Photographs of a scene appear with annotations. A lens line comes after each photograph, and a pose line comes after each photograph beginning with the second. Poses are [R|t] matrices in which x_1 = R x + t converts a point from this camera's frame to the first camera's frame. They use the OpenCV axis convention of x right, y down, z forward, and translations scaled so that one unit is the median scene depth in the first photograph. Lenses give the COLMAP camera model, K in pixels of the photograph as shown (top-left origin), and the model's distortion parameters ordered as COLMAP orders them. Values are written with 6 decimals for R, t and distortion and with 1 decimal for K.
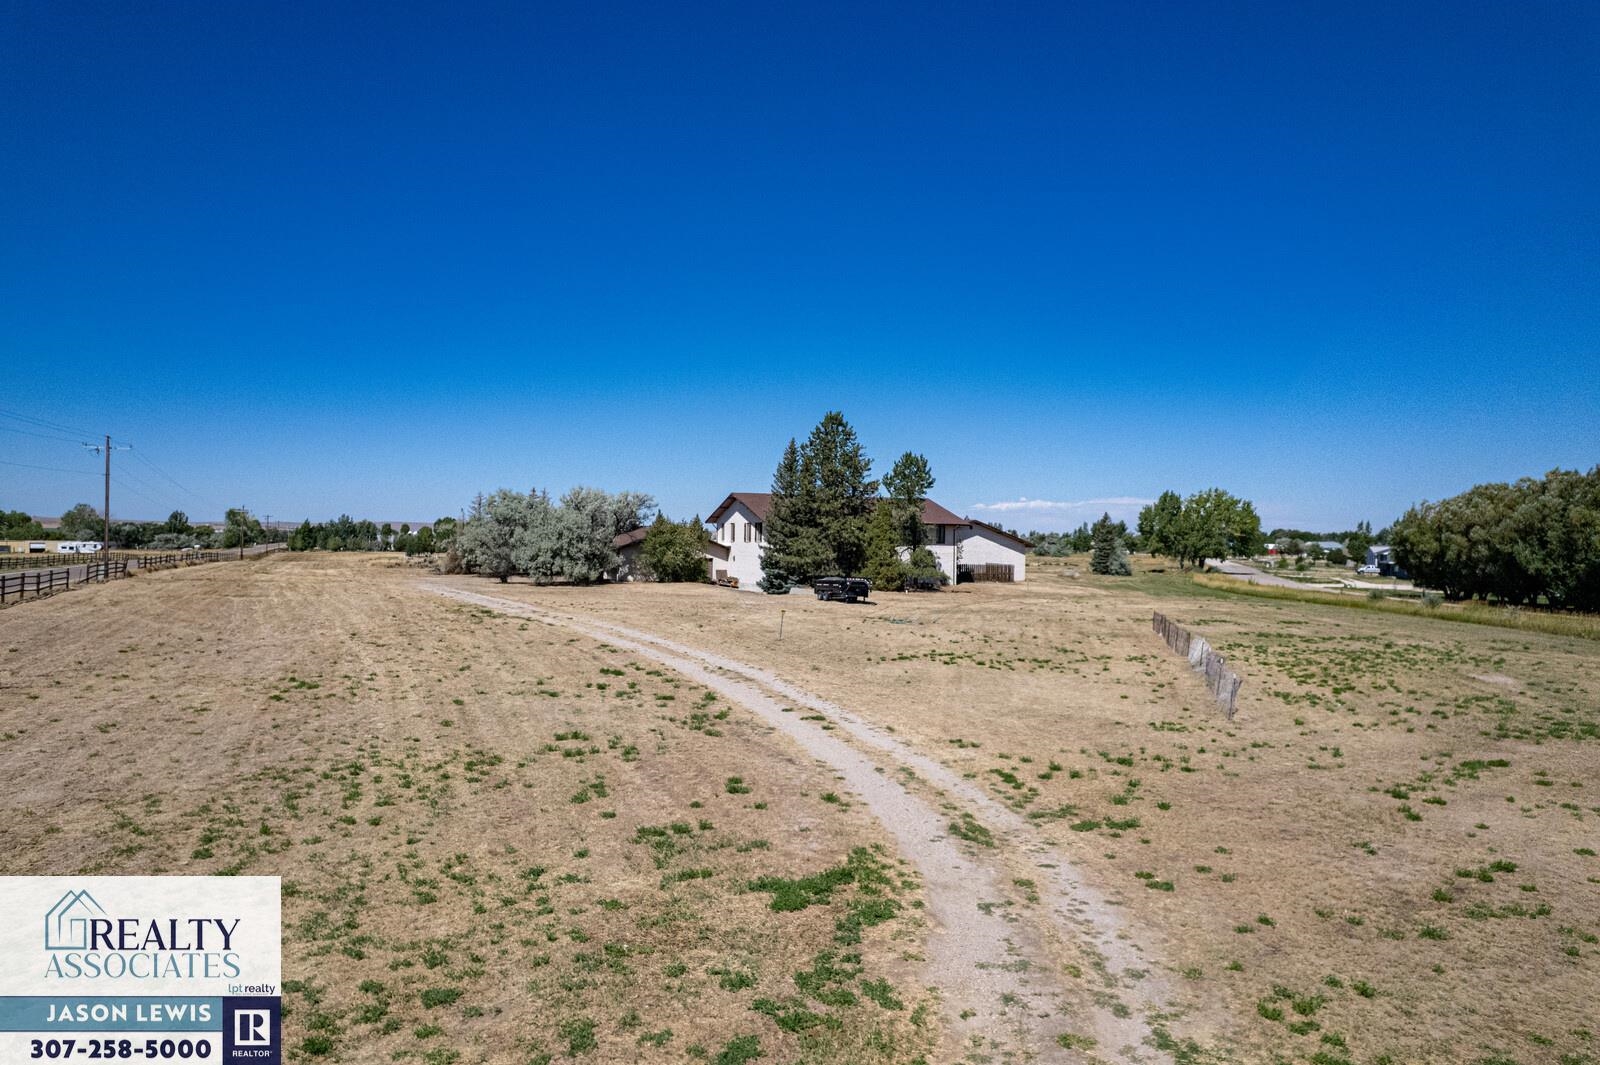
lens RADIAL K [[1029.2, 0, 805.3], [0, 1029.2, 533.6], [0, 0, 1]] dist [-0.080735, 0.073122]
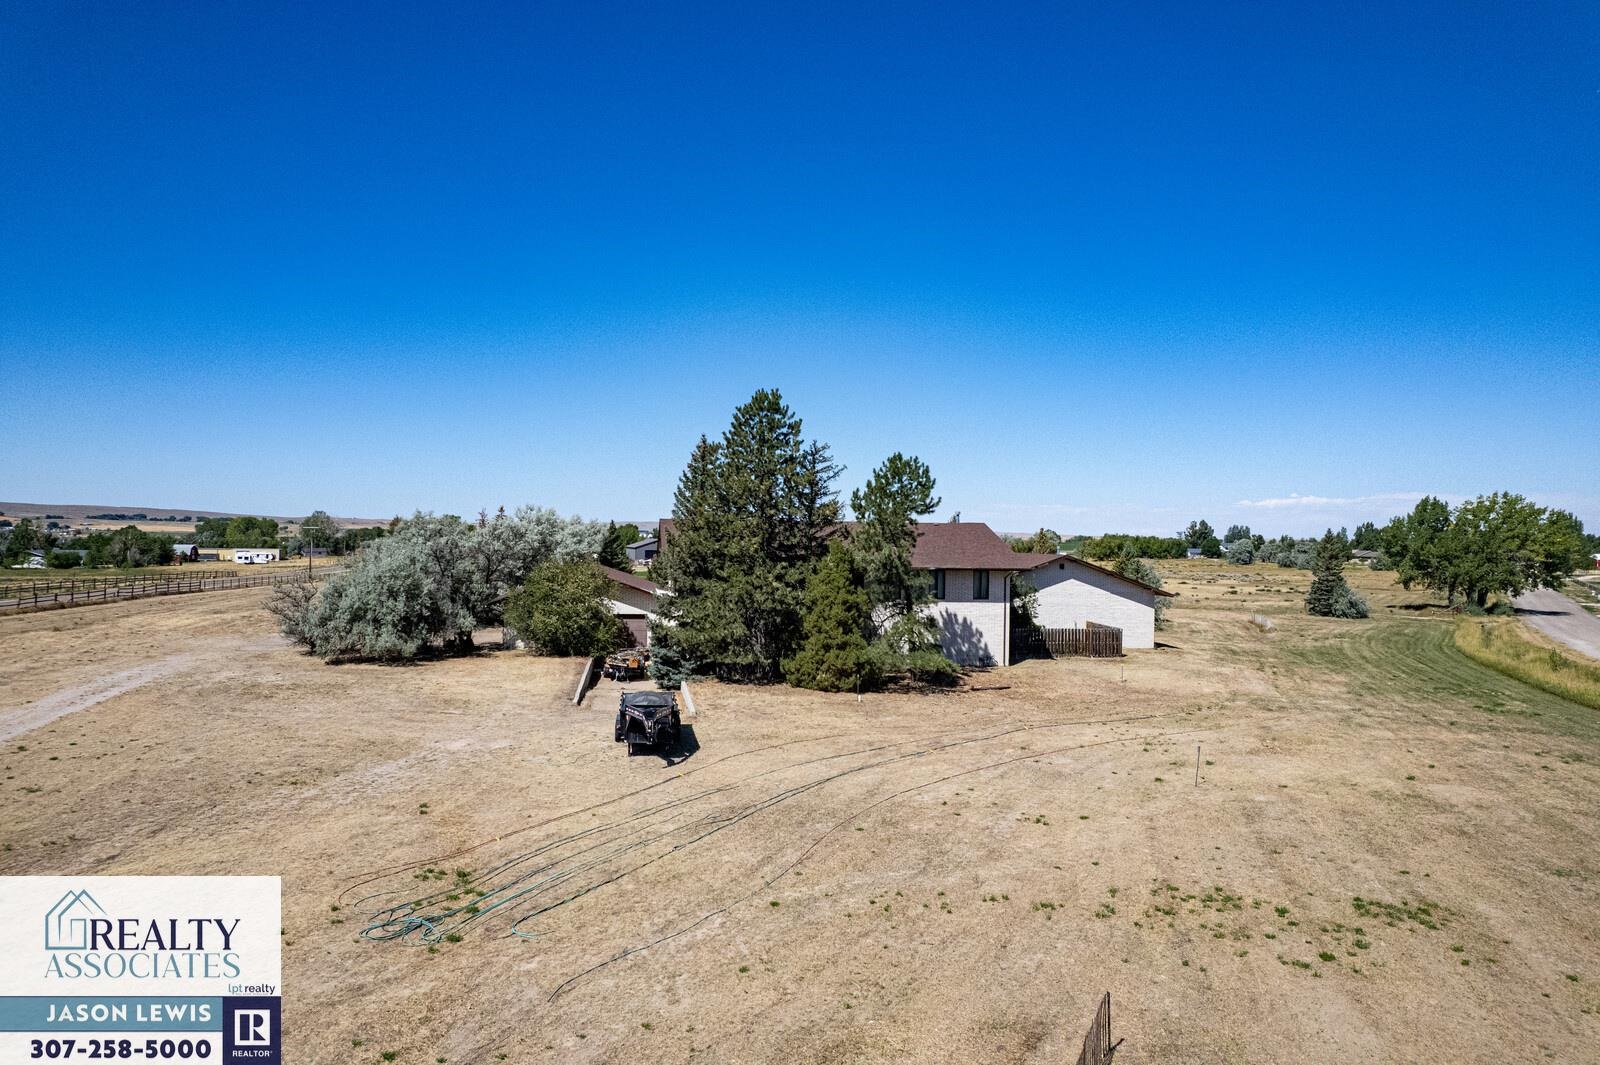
lens RADIAL K [[1029.2, 0, 805.3], [0, 1029.2, 533.6], [0, 0, 1]] dist [-0.080735, 0.073122]
pose [[0.971695, -0.000637, -0.236239, 0.173890], [0.000919, 0.999999, 0.001083, -0.030305], [0.236238, -0.001270, 0.971694, 0.372006]]
